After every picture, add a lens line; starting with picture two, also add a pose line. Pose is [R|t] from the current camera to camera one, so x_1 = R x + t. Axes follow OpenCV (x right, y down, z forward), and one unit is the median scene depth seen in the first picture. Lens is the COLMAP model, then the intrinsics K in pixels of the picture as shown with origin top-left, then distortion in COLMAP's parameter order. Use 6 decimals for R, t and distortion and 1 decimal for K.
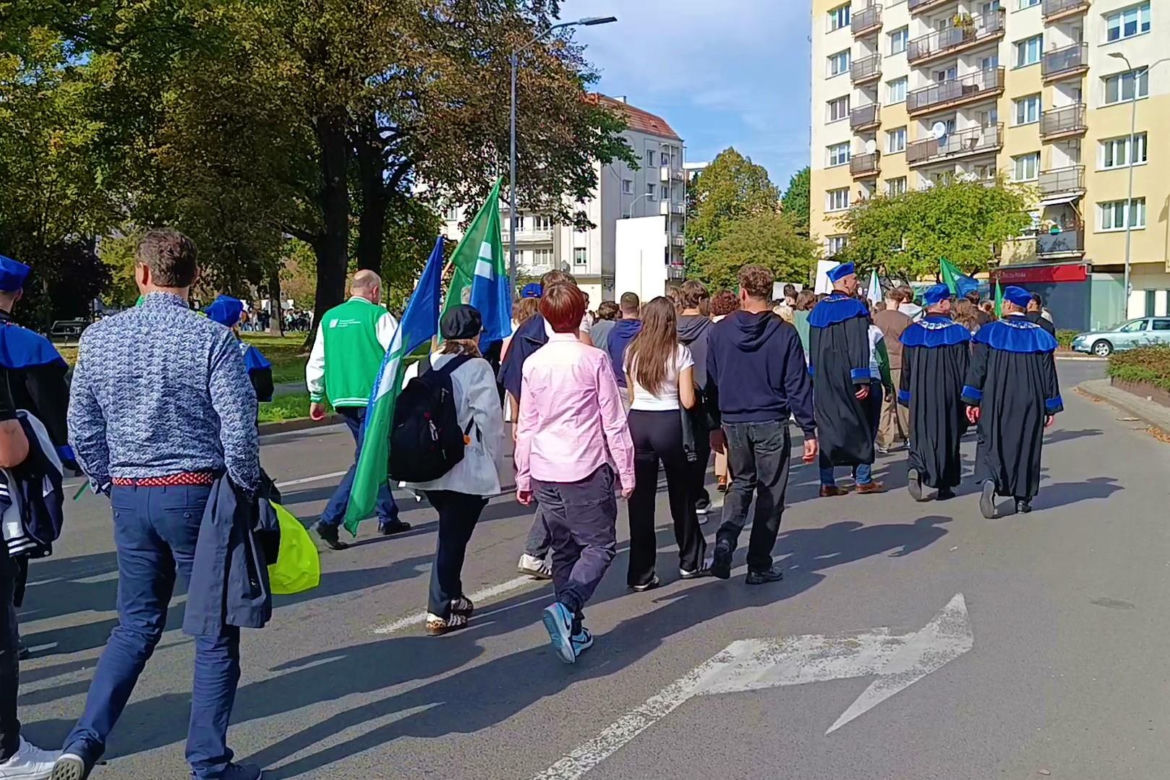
lens RADIAL K [[1081.7, 0, 585.0], [0, 1081.7, 390.0], [0, 0, 1]] dist [0.028916, -0.133318]
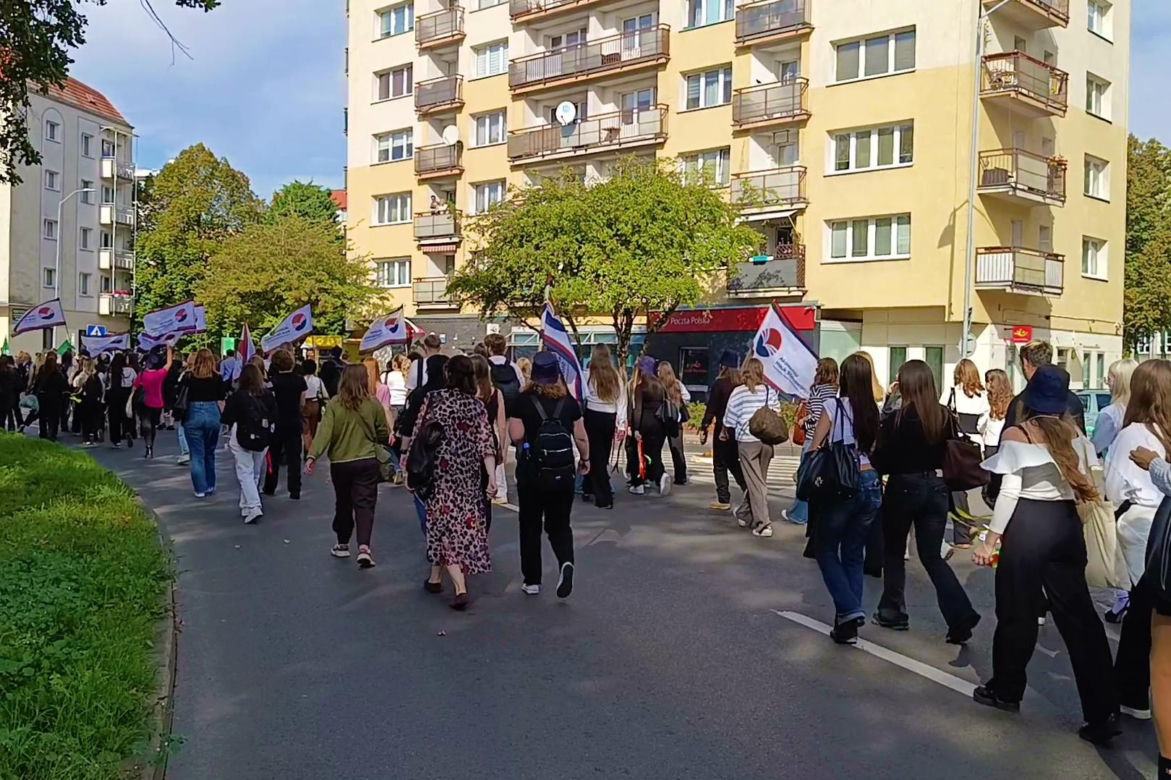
lens RADIAL K [[1232.4, 0, 588.2], [0, 1232.4, 371.1], [0, 0, 1]] dist [0.123320, -0.293544]
pose [[0.895312, 0.020357, 0.444974, -0.015668], [0.008775, 0.997955, -0.063312, -0.020624], [-0.445353, 0.060588, 0.893303, 0.280642]]
